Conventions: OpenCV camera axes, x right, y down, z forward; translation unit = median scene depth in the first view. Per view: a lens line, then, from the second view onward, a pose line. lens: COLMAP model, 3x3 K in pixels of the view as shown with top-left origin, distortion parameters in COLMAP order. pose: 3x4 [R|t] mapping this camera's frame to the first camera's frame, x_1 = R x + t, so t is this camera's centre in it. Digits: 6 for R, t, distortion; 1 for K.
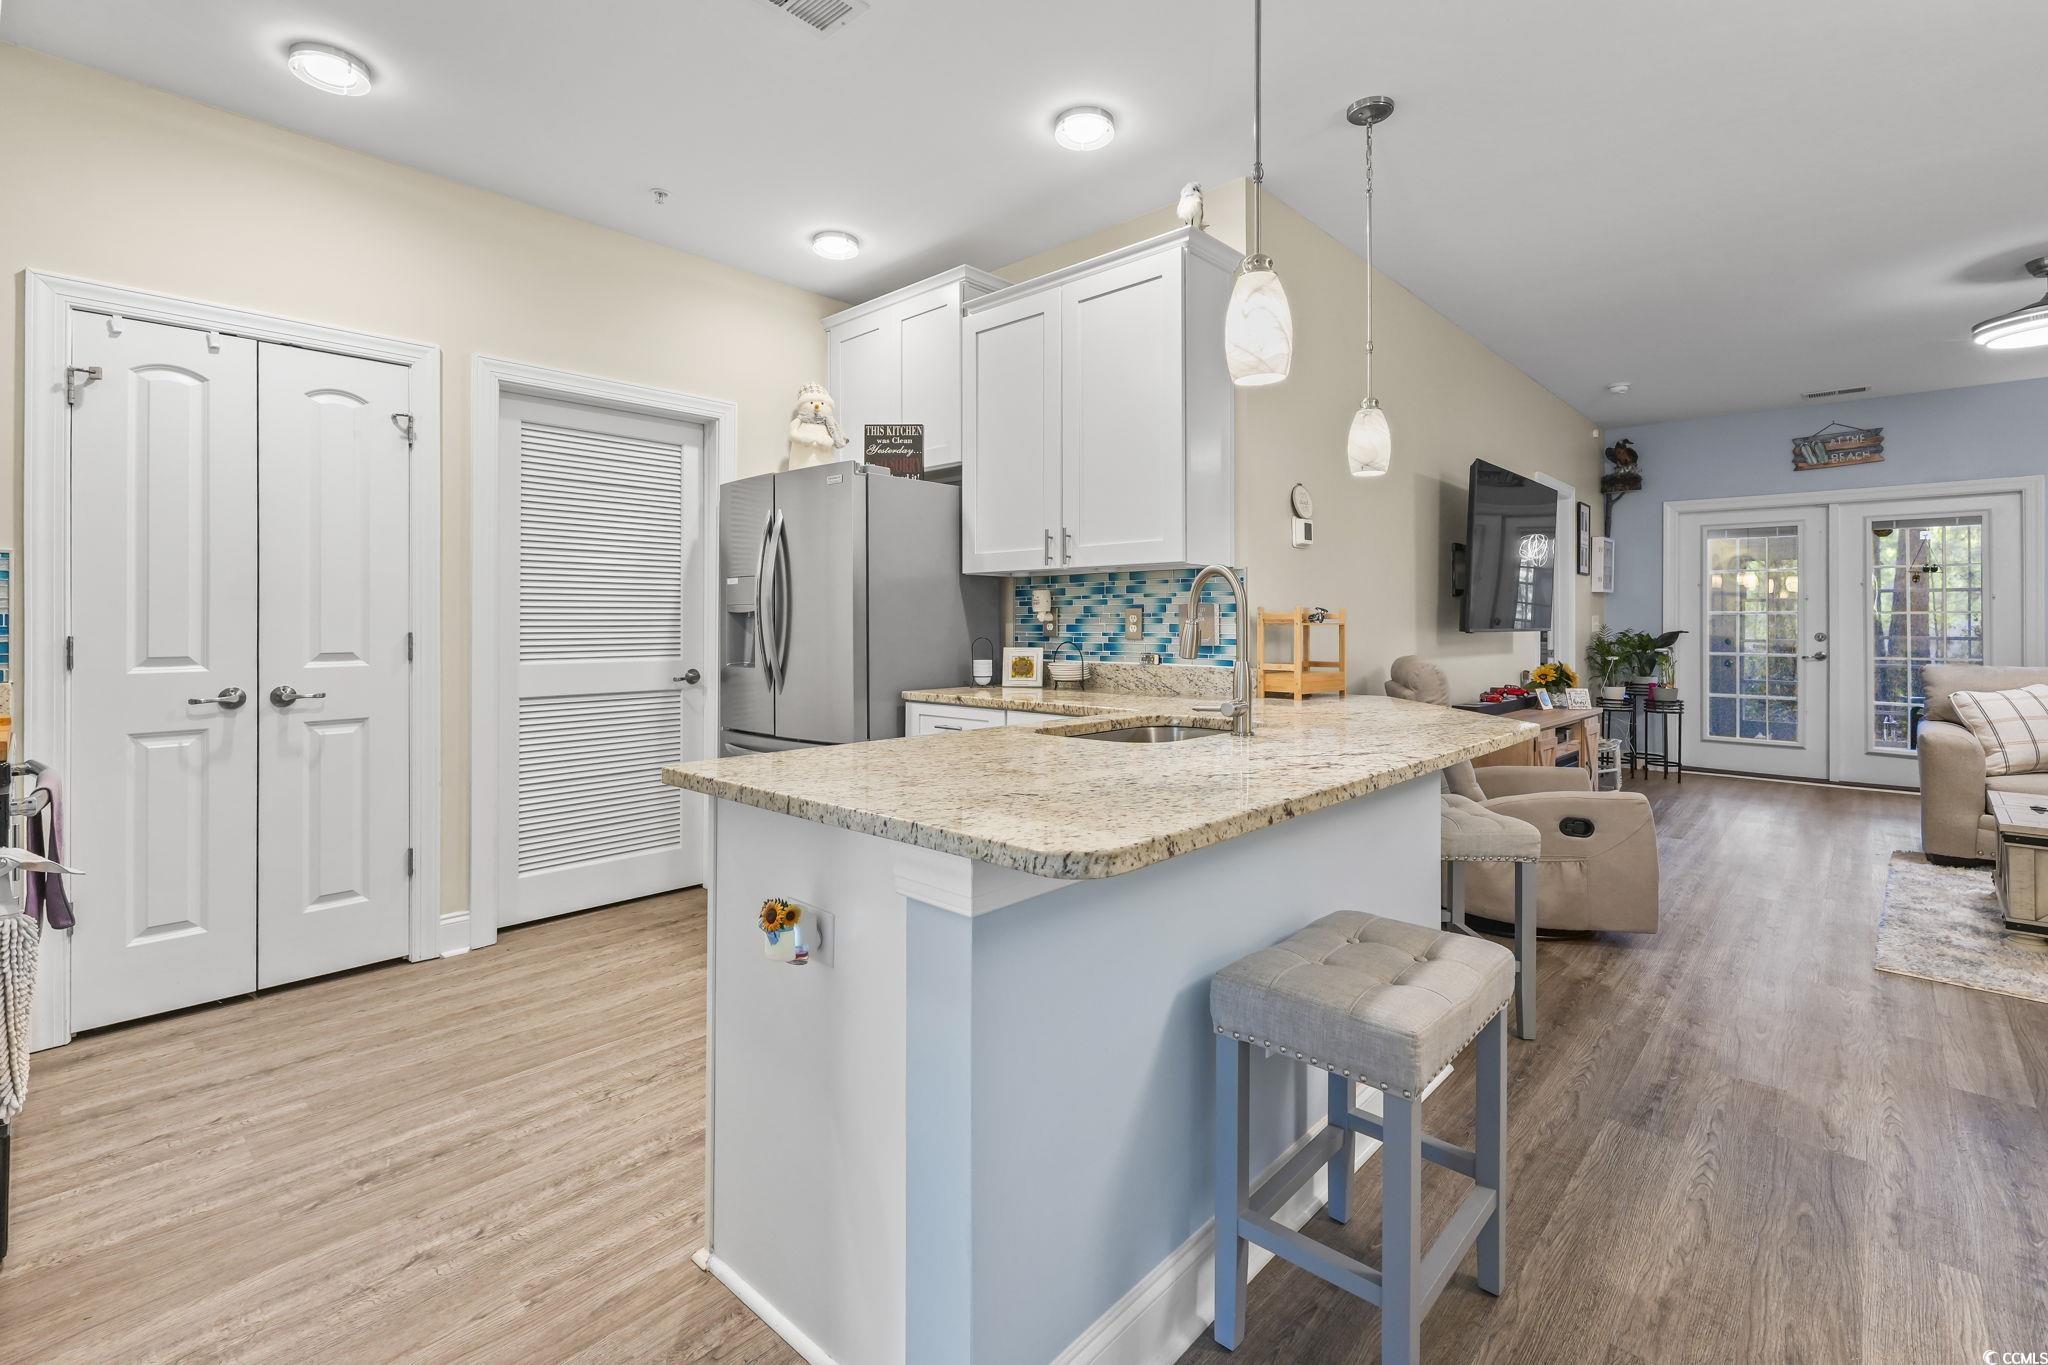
lens RADIAL K [[913.9, 0, 1031.2], [0, 913.9, 612.6], [0, 0, 1]] dist [0.008031, -0.001124]
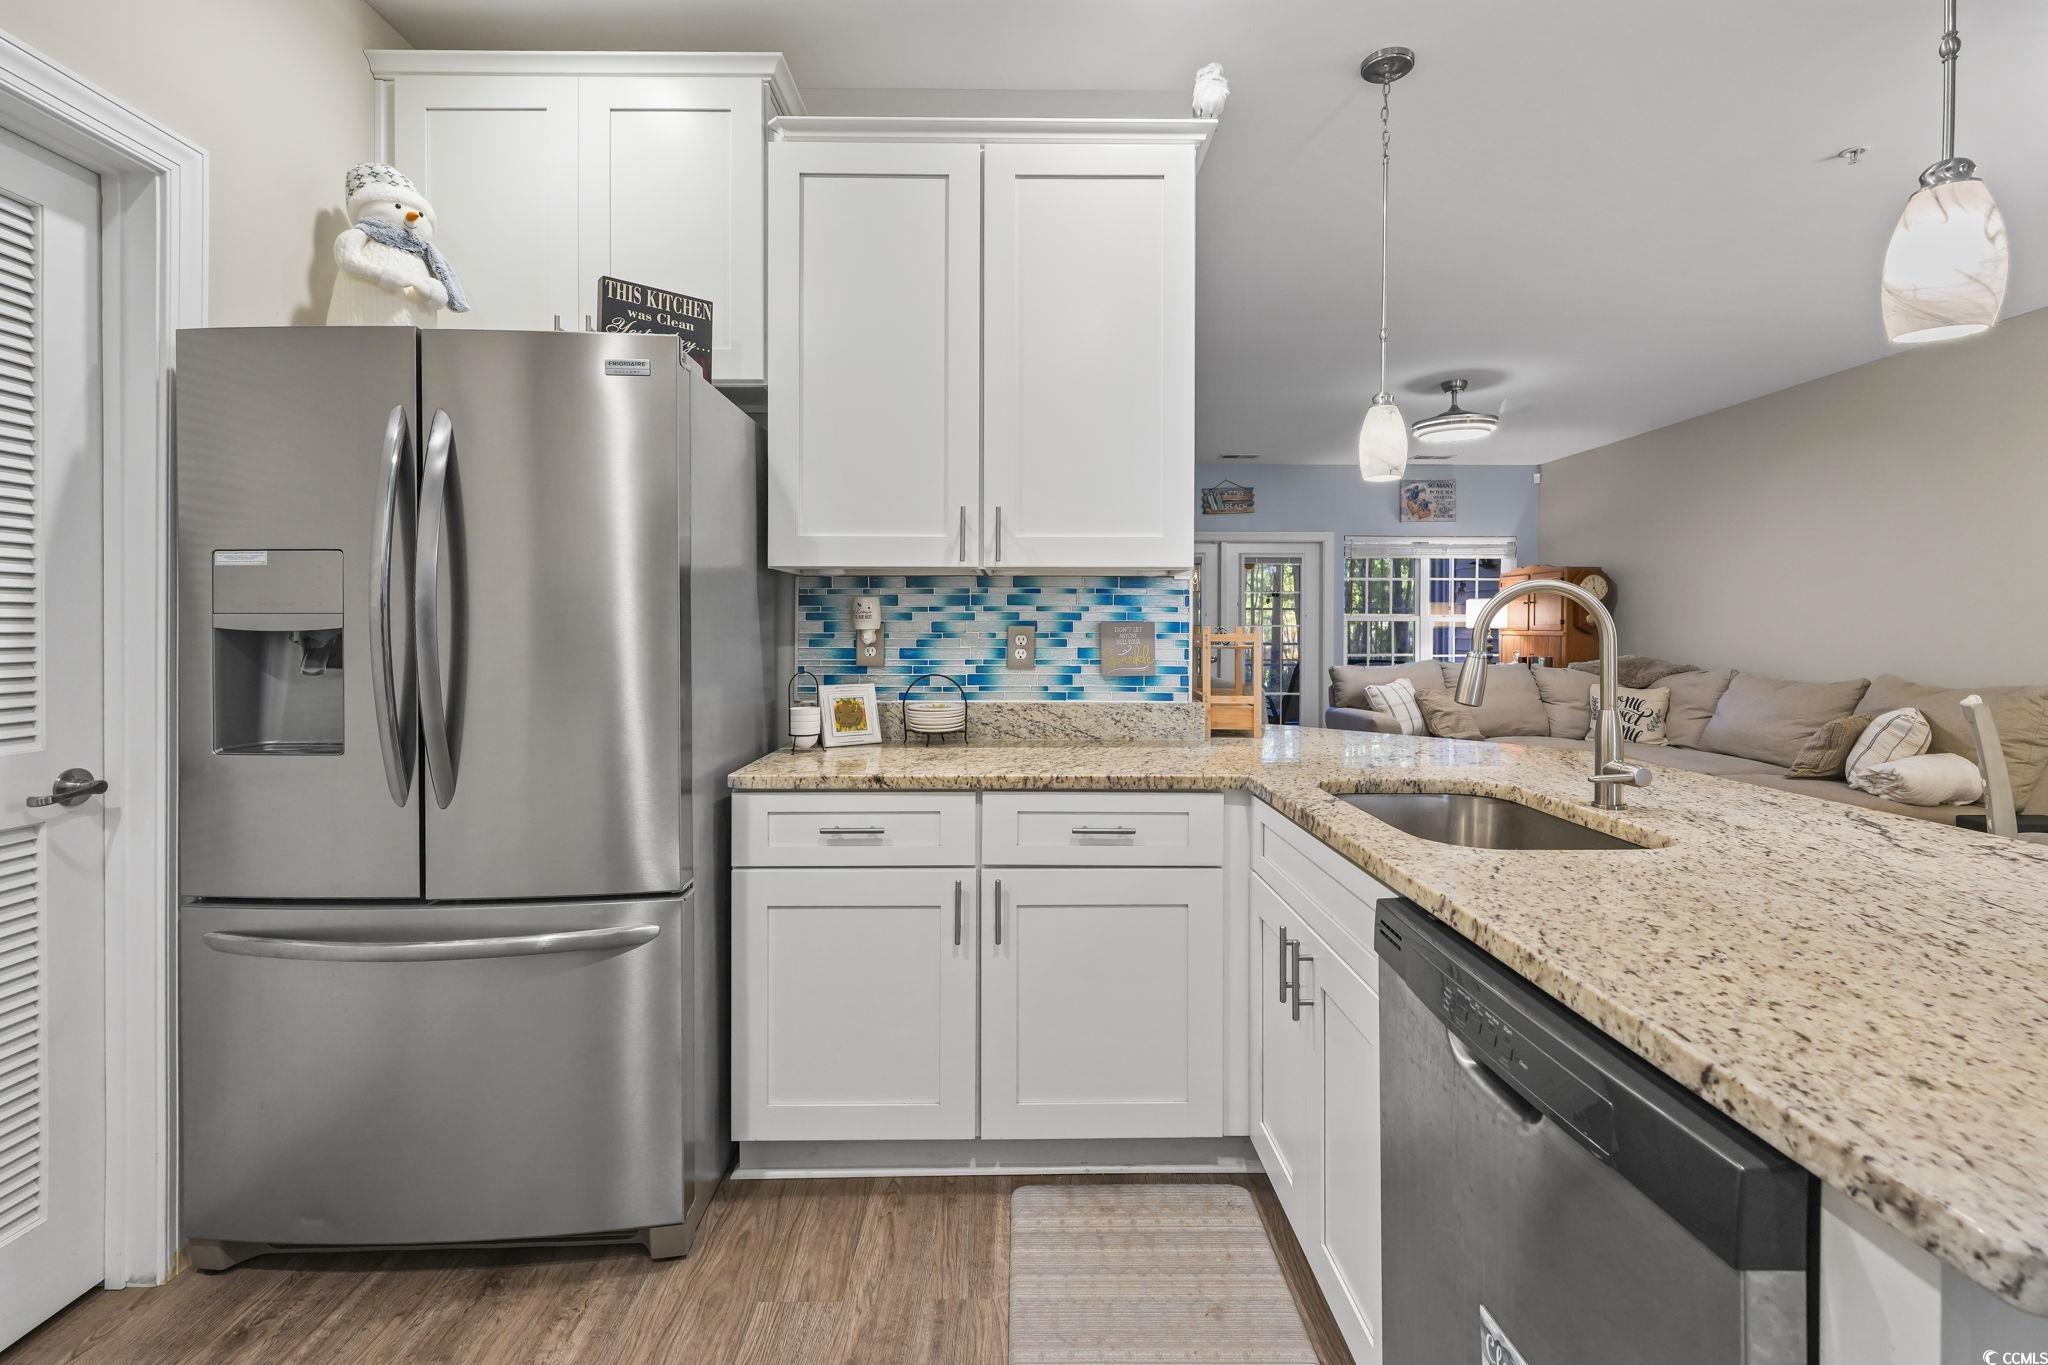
lens RADIAL K [[897.9, 0, 1035.2], [0, 897.9, 630.4], [0, 0, 1]] dist [0.004371, 0.000502]
pose [[0.732373, -0.001127, 0.680903, -0.340786], [-0.008722, 0.999901, 0.011036, -0.008585], [-0.680848, -0.014021, 0.732291, 0.430334]]
